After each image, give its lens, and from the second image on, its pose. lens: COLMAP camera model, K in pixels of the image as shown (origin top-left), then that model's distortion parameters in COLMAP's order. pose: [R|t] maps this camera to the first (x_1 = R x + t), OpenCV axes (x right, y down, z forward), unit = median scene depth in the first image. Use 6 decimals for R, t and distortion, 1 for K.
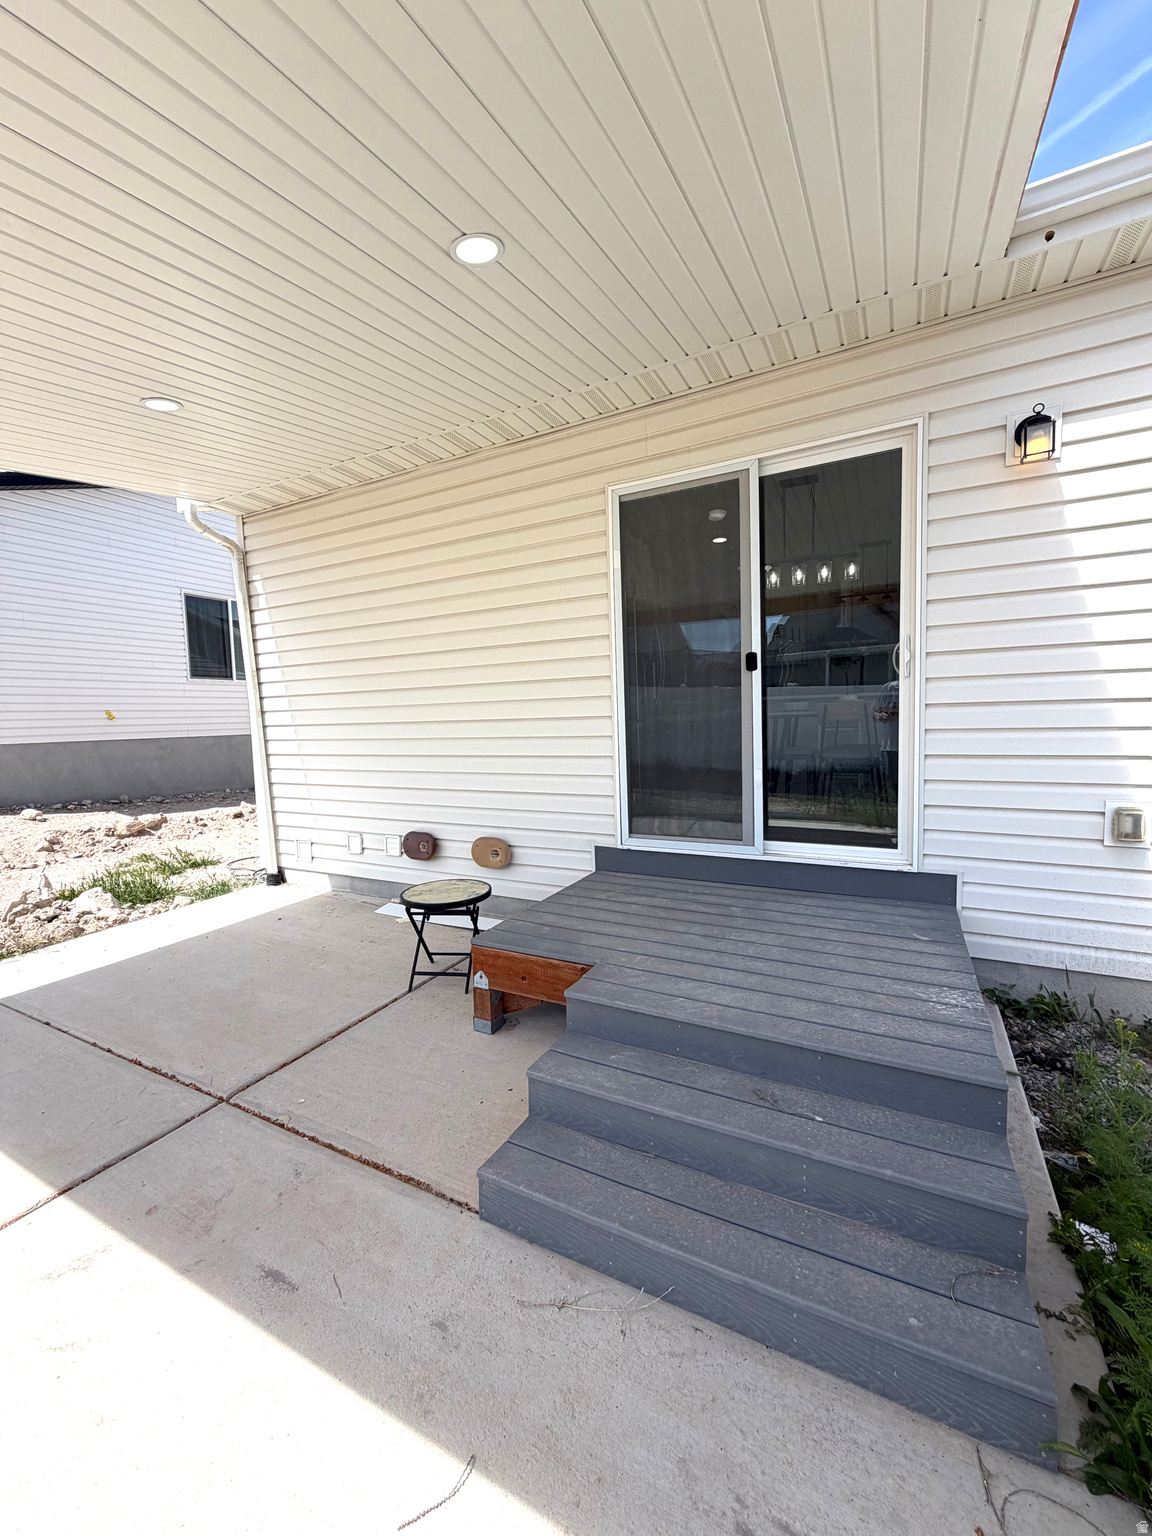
lens RADIAL K [[614.4, 0, 580.0], [0, 614.4, 766.1], [0, 0, 1]] dist [0.002685, 0.000968]
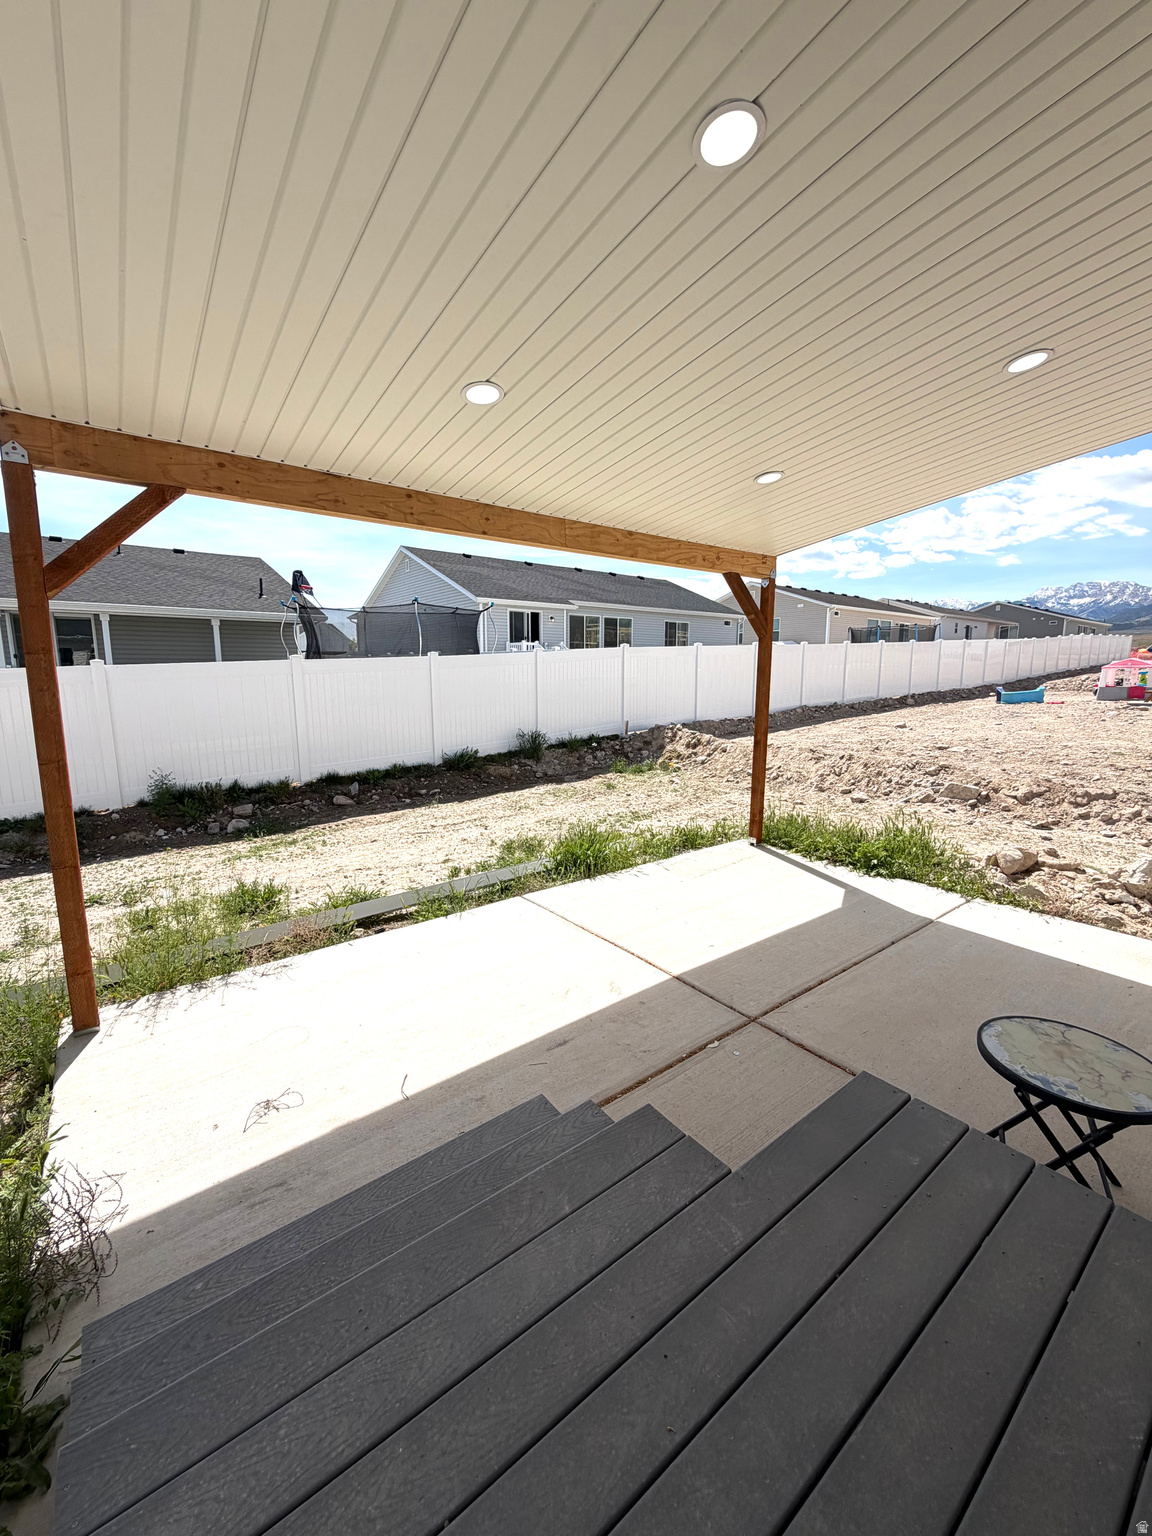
lens RADIAL K [[614.4, 0, 582.1], [0, 614.4, 767.6], [0, 0, 1]] dist [0.002685, 0.000968]
pose [[-0.427430, 0.168966, -0.888118, 0.654655], [-0.057195, 0.975357, 0.213090, -0.235969], [0.902237, 0.141877, -0.407233, 1.180024]]
